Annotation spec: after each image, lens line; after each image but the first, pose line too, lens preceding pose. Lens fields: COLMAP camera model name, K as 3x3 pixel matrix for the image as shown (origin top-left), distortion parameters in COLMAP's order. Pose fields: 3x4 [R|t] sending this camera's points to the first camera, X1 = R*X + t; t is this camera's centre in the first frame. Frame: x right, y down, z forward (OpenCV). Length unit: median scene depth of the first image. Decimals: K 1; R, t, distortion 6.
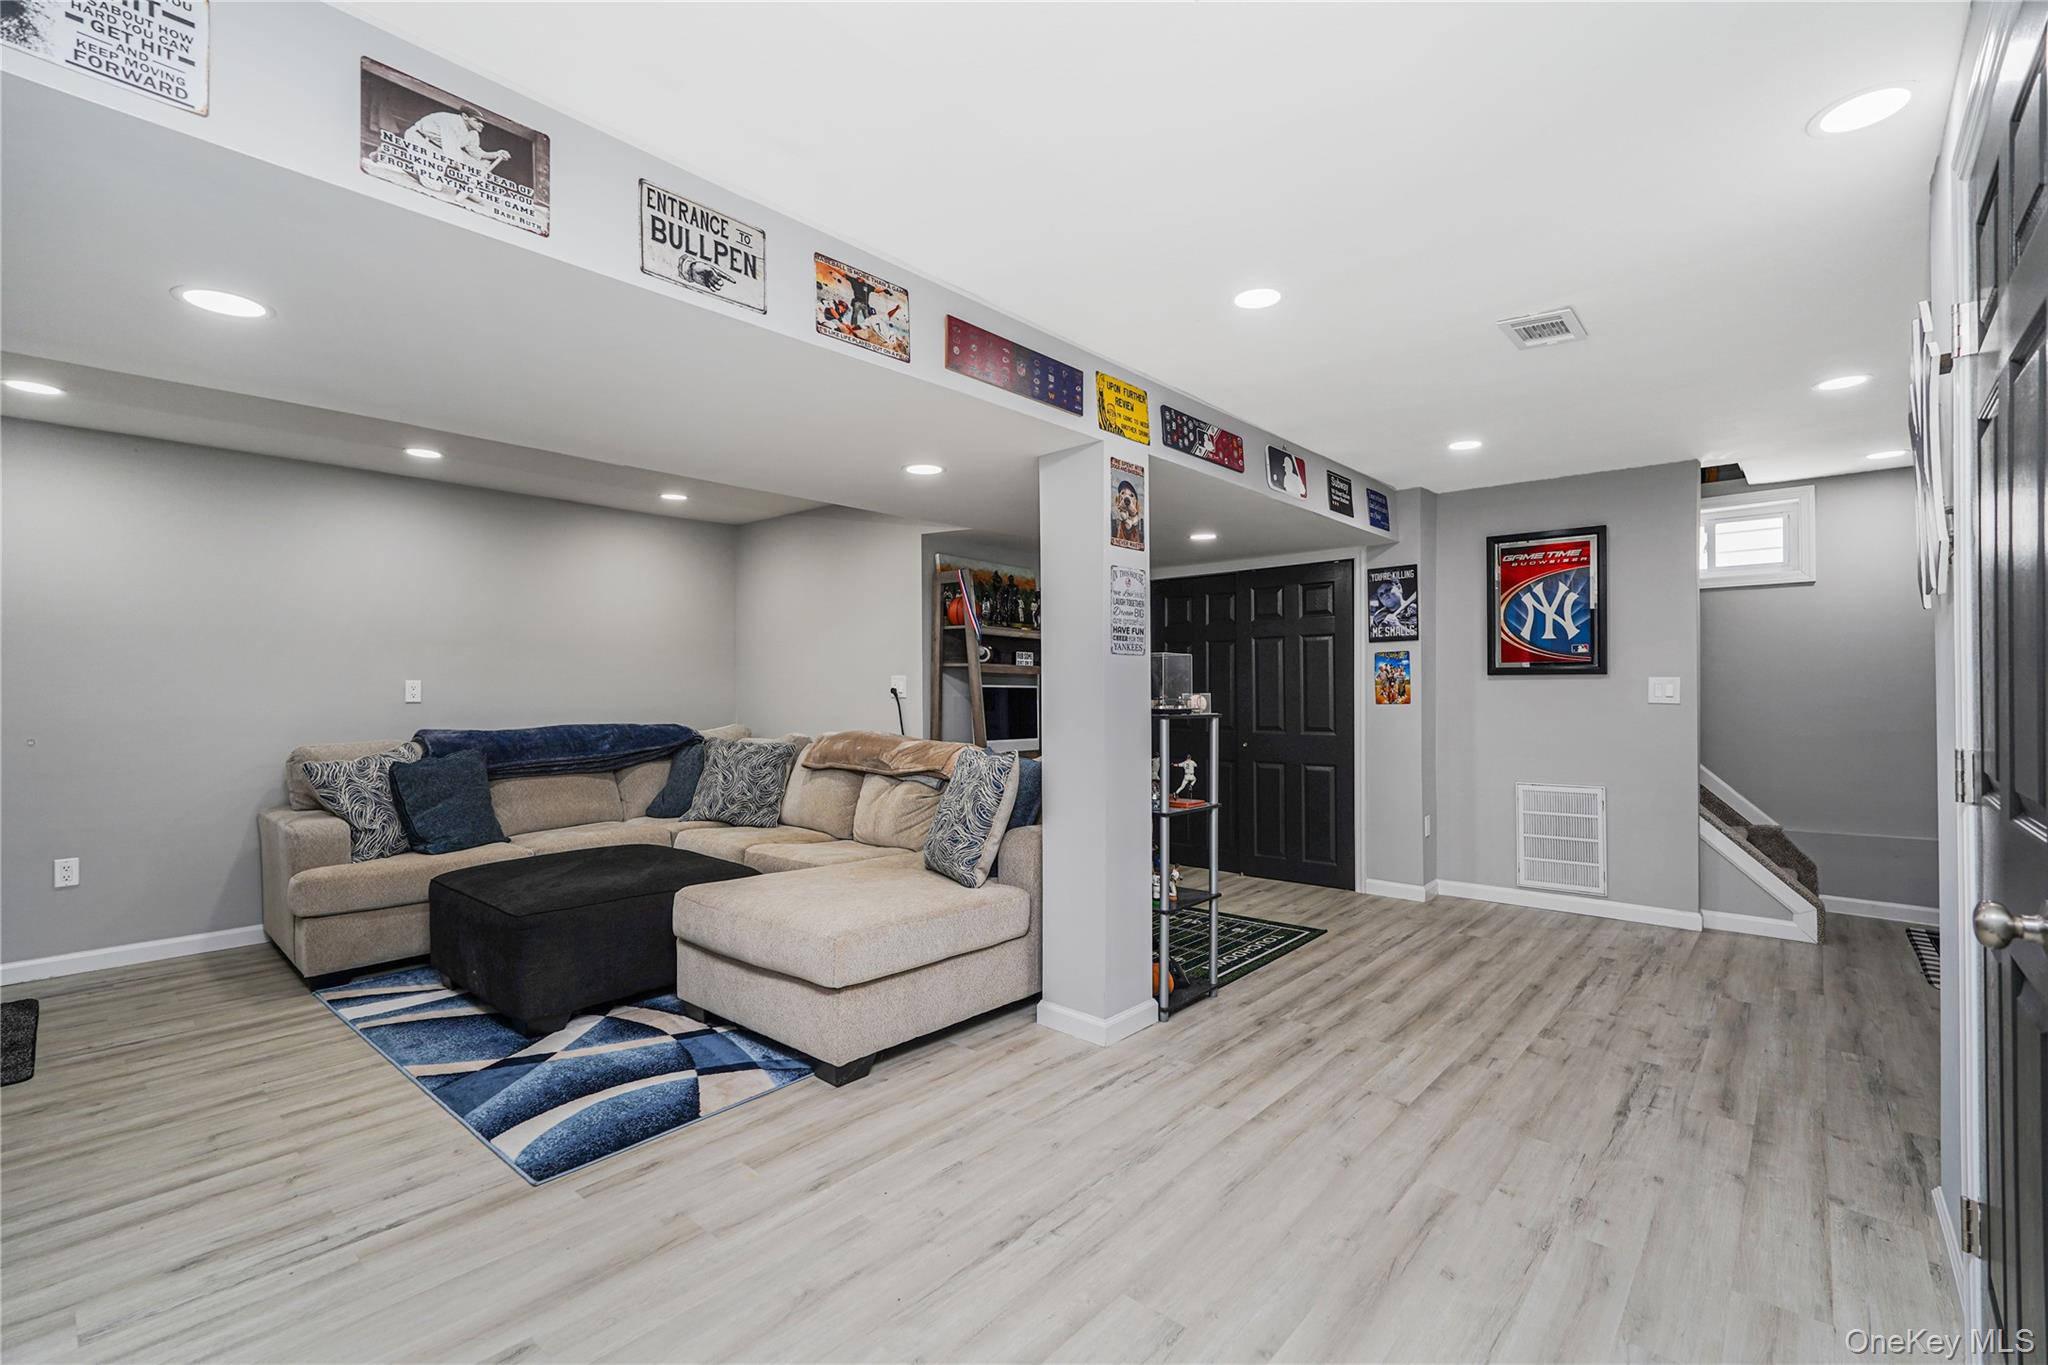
lens RADIAL K [[905.7, 0, 1020.6], [0, 905.7, 686.0], [0, 0, 1]] dist [-0.021161, 0.010415]
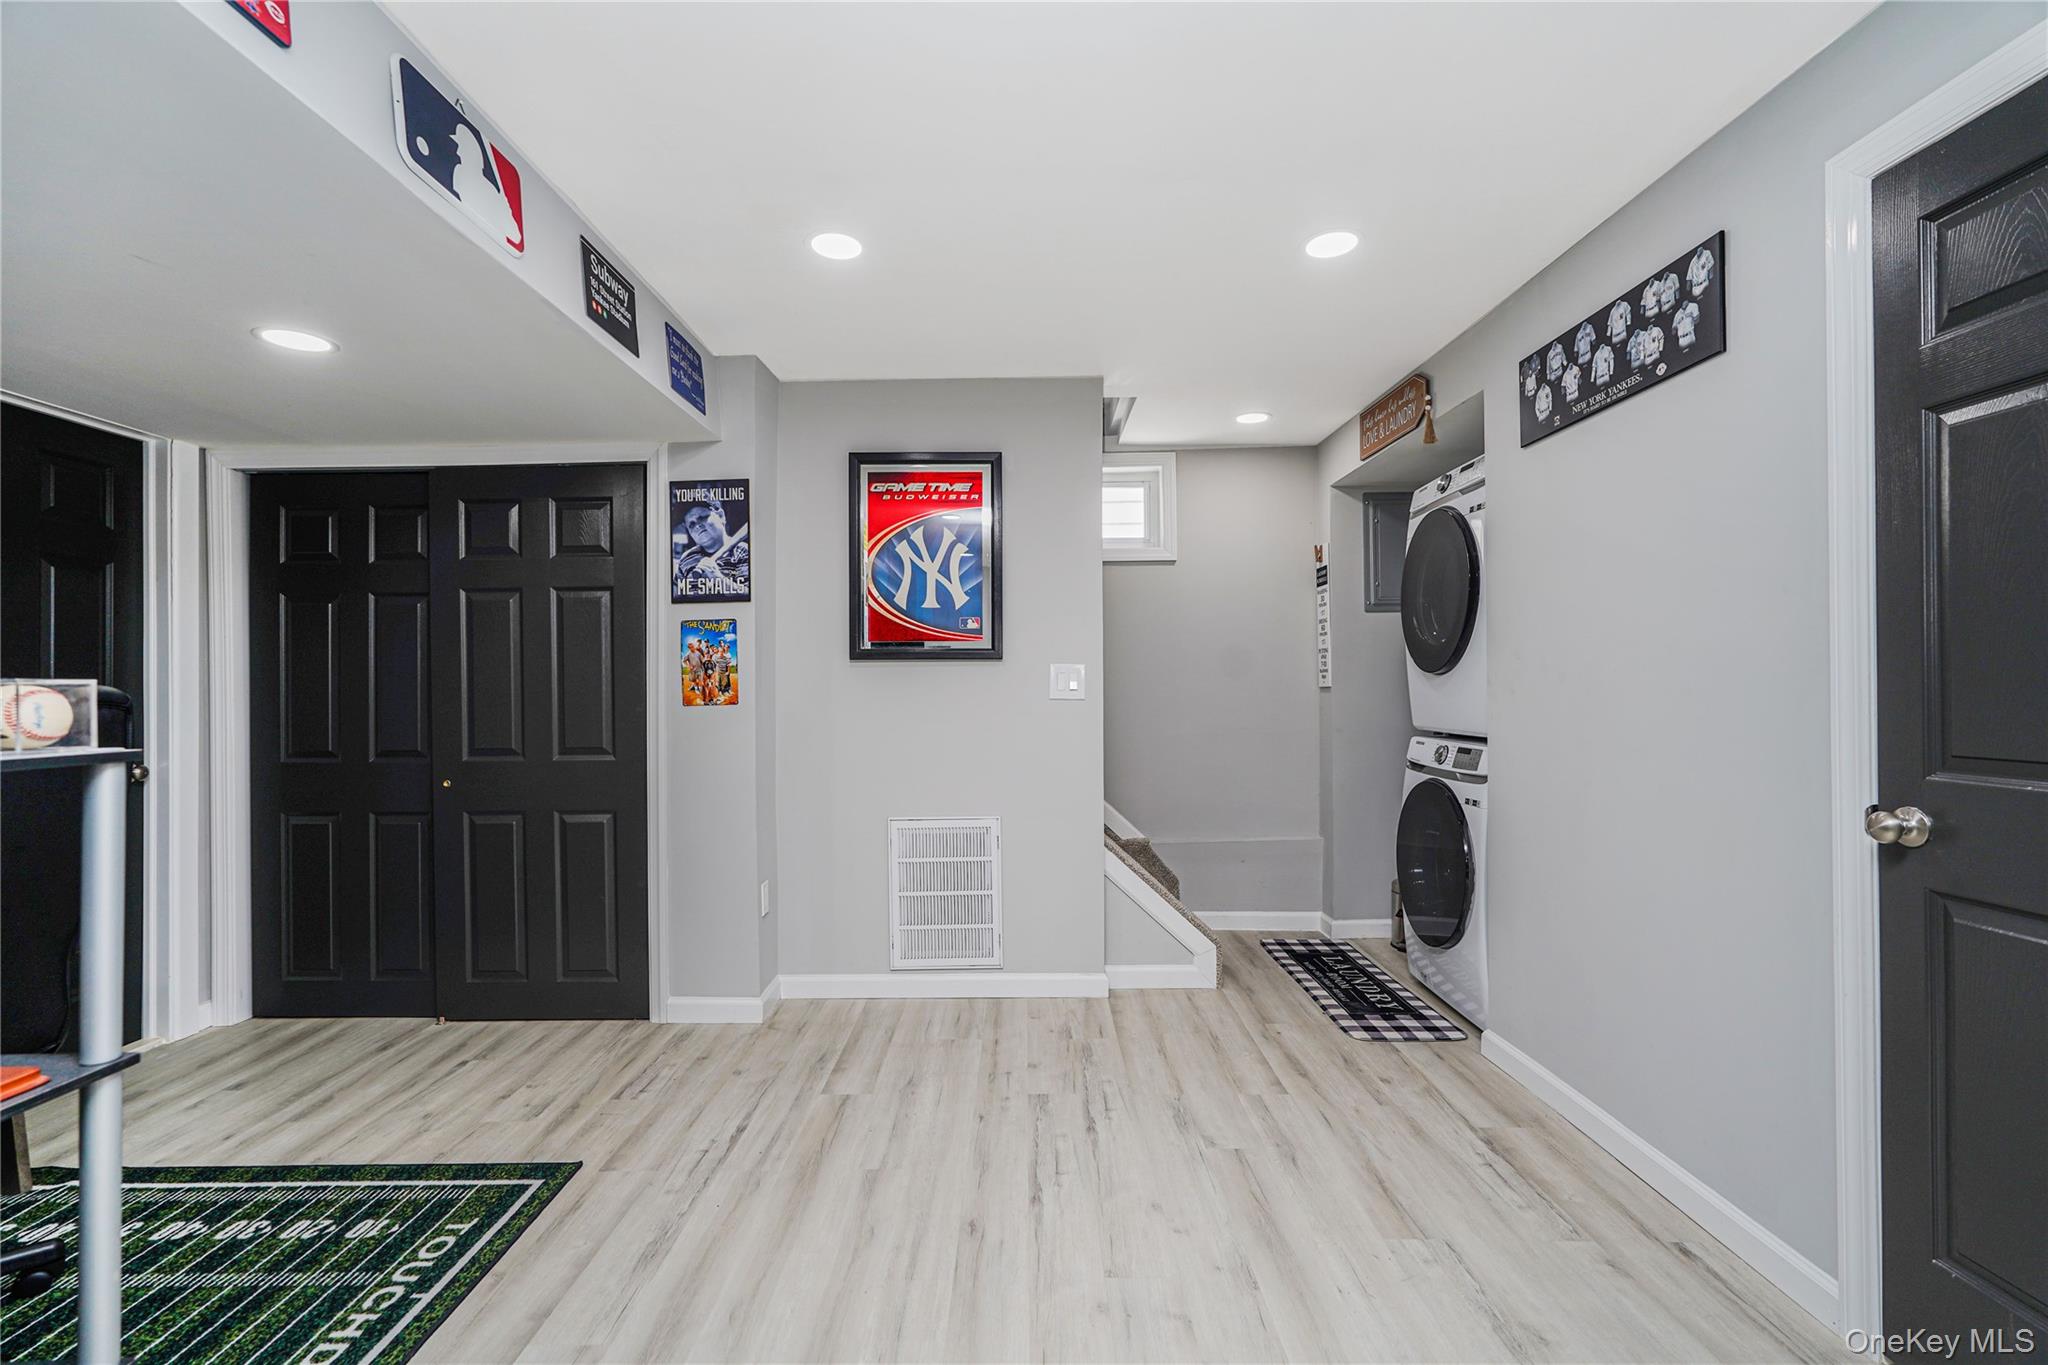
lens RADIAL K [[905.7, 0, 1027.2], [0, 905.7, 682.8], [0, 0, 1]] dist [-0.021161, 0.010415]
pose [[0.747844, 0.000494, 0.663875, 0.217952], [0.001569, 0.999996, -0.002511, 0.008560], [-0.663873, 0.002920, 0.747840, 0.523260]]
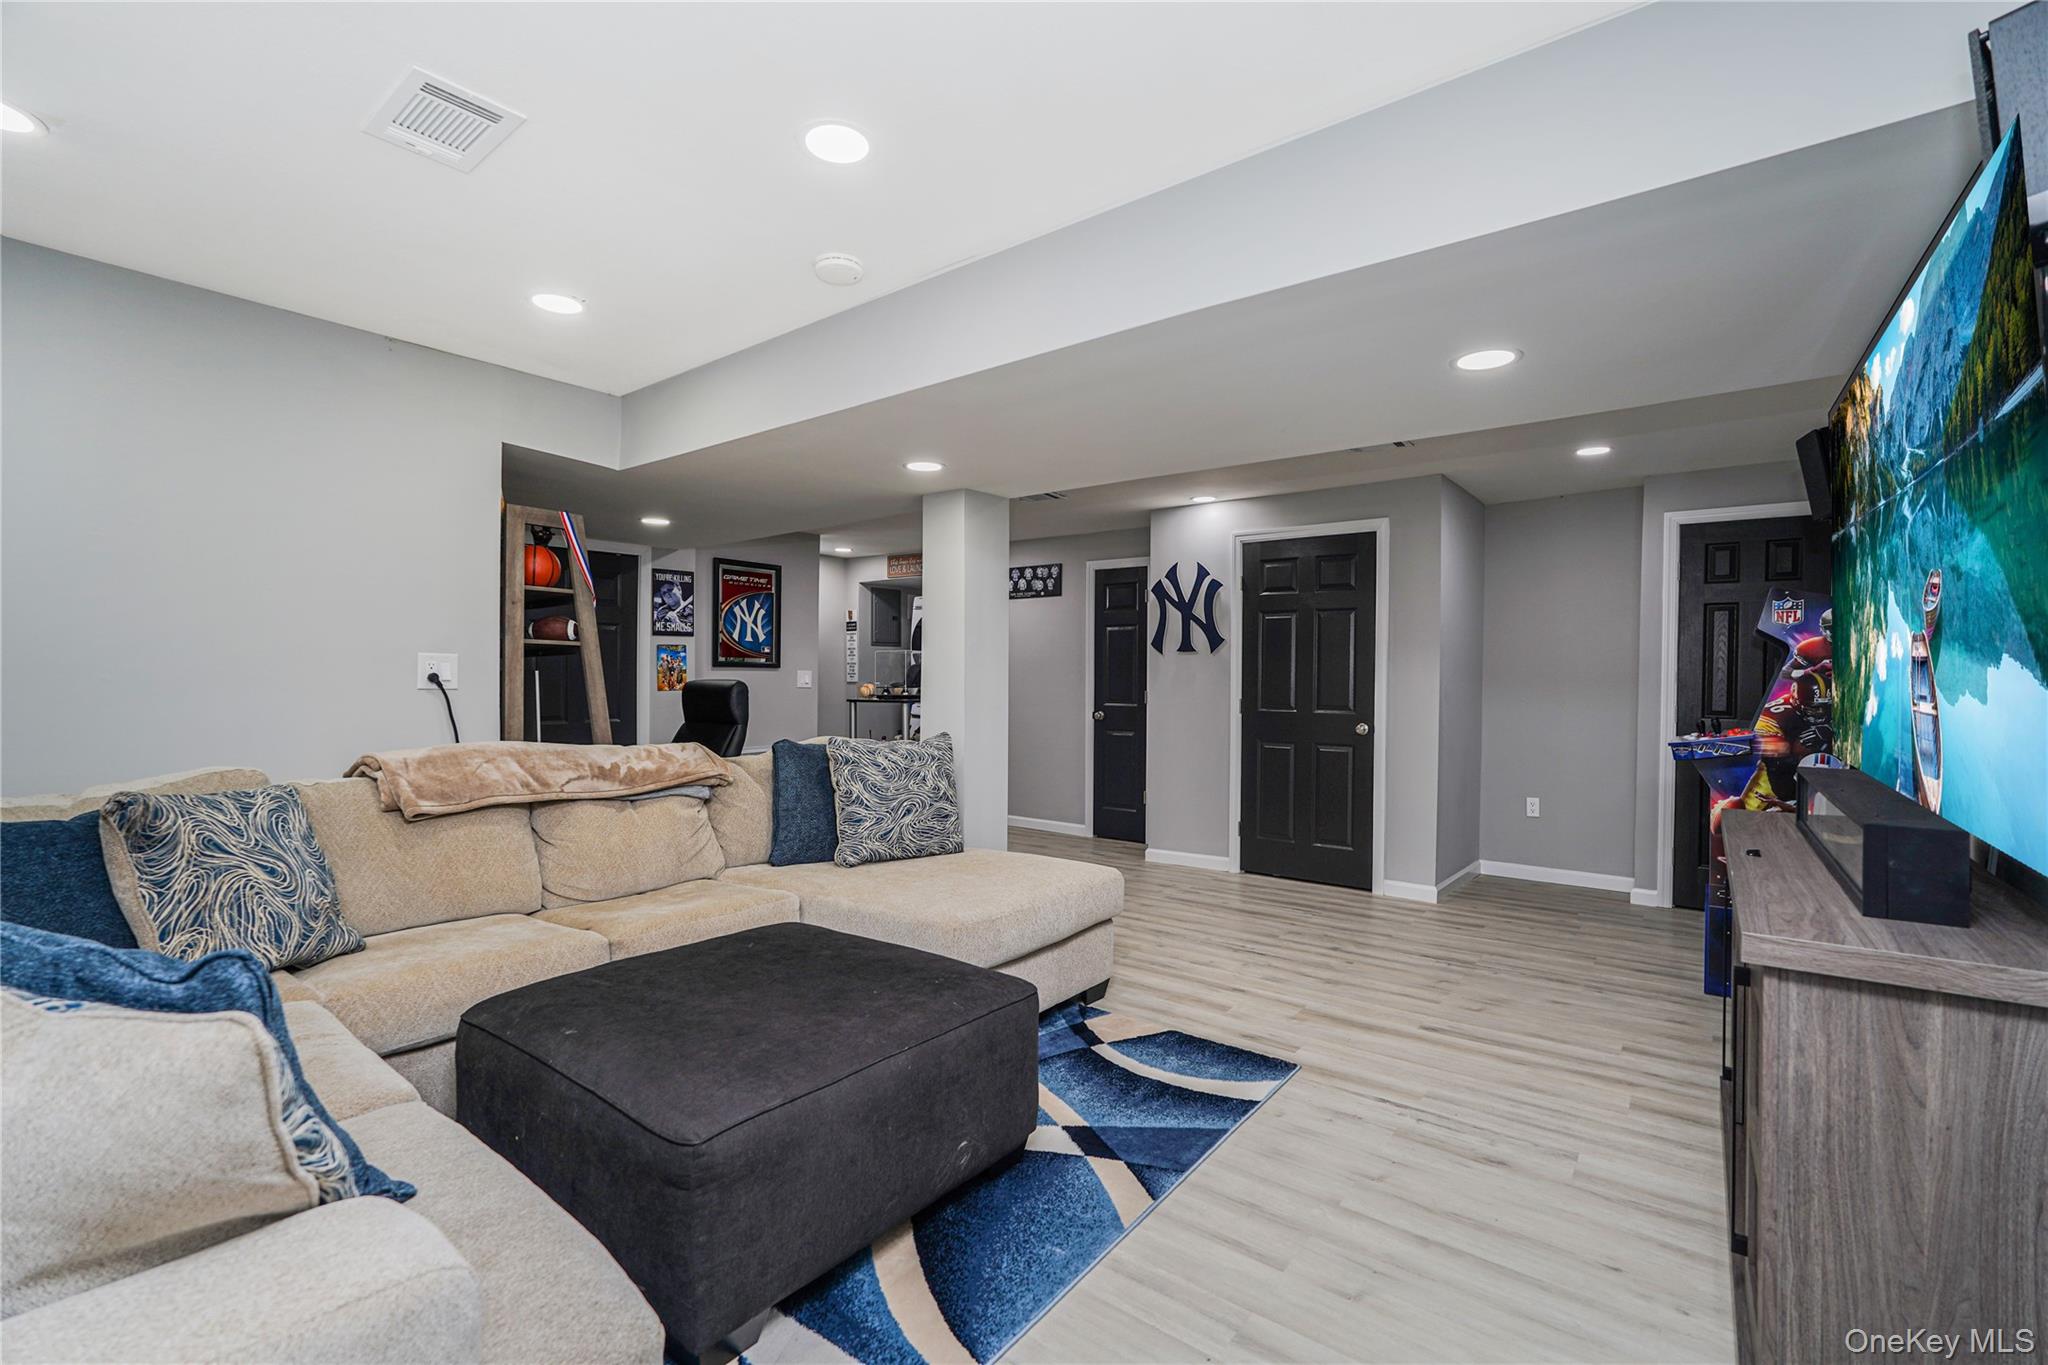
lens RADIAL K [[905.7, 0, 1033.9], [0, 905.7, 678.1], [0, 0, 1]] dist [-0.021161, 0.010415]
pose [[-0.067998, 0.001257, 0.997685, -0.989845], [-0.011935, 0.999927, -0.002073, 0.001901], [-0.997614, -0.012048, -0.067978, 0.807844]]
